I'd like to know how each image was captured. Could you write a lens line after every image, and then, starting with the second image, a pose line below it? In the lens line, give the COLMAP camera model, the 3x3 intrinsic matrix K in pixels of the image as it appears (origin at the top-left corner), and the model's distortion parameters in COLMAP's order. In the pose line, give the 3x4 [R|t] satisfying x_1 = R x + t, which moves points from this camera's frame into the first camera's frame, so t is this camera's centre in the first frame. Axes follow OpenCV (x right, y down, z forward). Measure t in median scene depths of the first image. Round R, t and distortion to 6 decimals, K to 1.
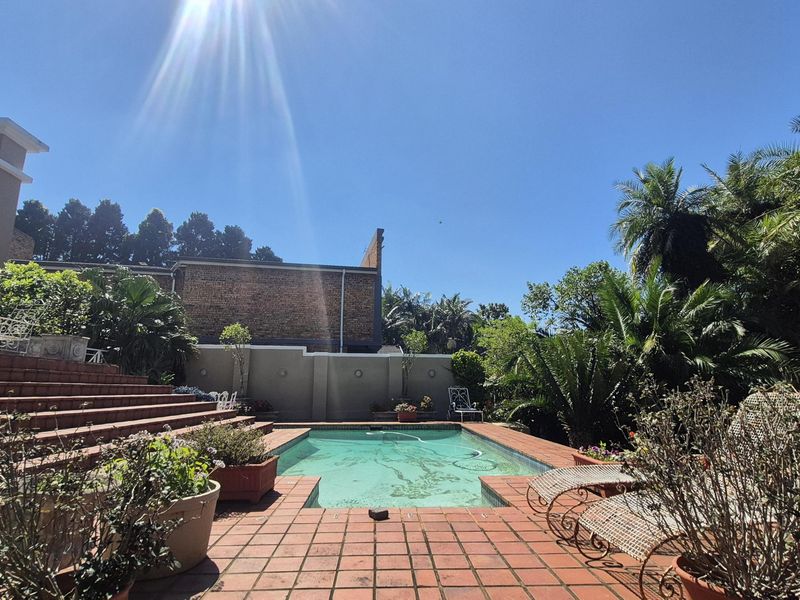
lens RADIAL K [[419.9, 0, 396.5], [0, 419.9, 310.7], [0, 0, 1]] dist [0.000958, -0.001793]
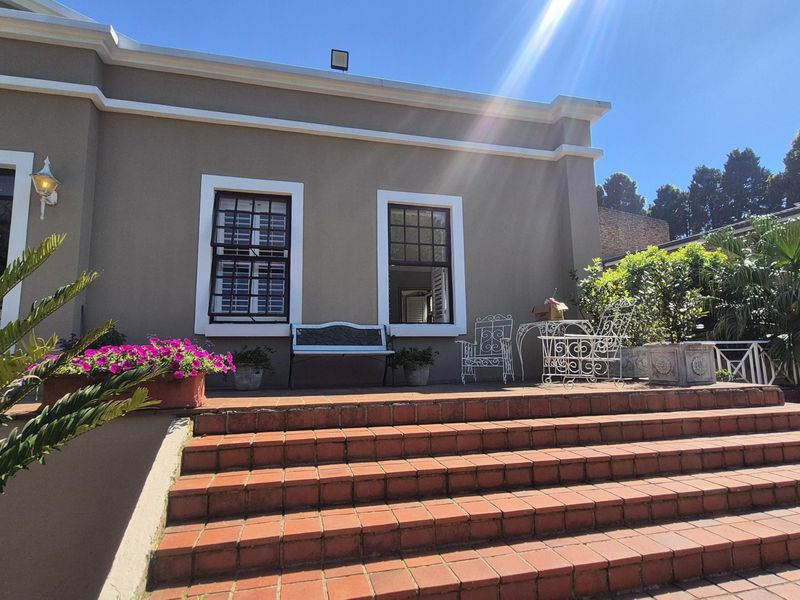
lens RADIAL K [[419.9, 0, 396.5], [0, 419.9, 310.7], [0, 0, 1]] dist [0.000958, -0.001793]
pose [[0.209506, -0.130806, -0.969019, -0.134237], [0.198918, 0.975990, -0.088740, -0.010819], [0.957360, -0.174164, 0.230495, 0.248784]]
